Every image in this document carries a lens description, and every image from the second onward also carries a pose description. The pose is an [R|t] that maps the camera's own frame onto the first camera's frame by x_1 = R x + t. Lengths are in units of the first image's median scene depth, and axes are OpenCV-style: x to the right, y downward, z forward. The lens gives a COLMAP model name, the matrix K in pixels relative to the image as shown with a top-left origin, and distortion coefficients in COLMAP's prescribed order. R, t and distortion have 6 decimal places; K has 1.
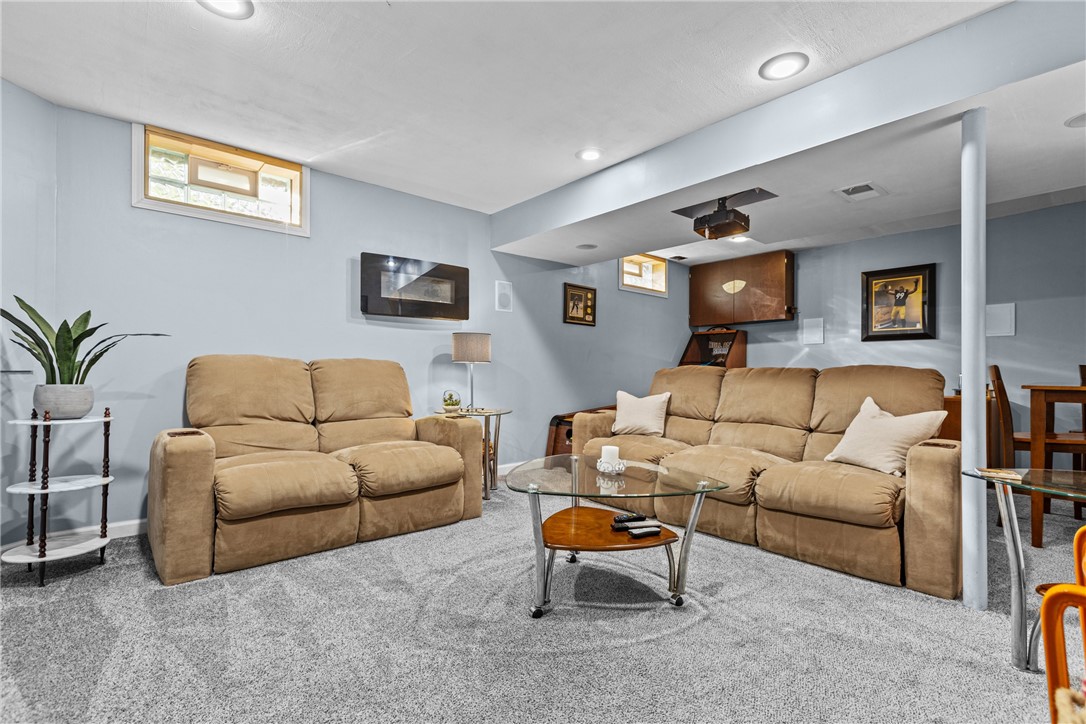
lens RADIAL K [[497.0, 0, 540.3], [0, 497.0, 363.8], [0, 0, 1]] dist [-0.000638, -0.000095]
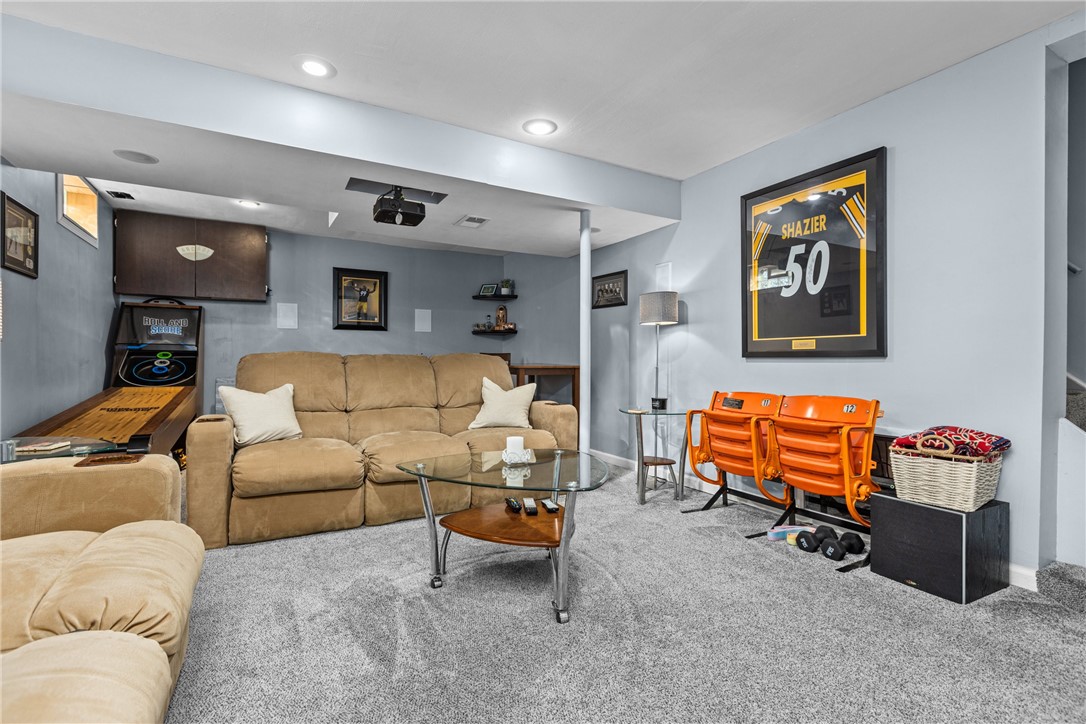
lens RADIAL K [[497.0, 0, 541.3], [0, 497.0, 359.5], [0, 0, 1]] dist [-0.000638, -0.000095]
pose [[0.187690, -0.011048, 0.982166, -0.364805], [-0.018792, 0.999713, 0.014836, -0.002448], [-0.982049, -0.021242, 0.187429, 0.335461]]
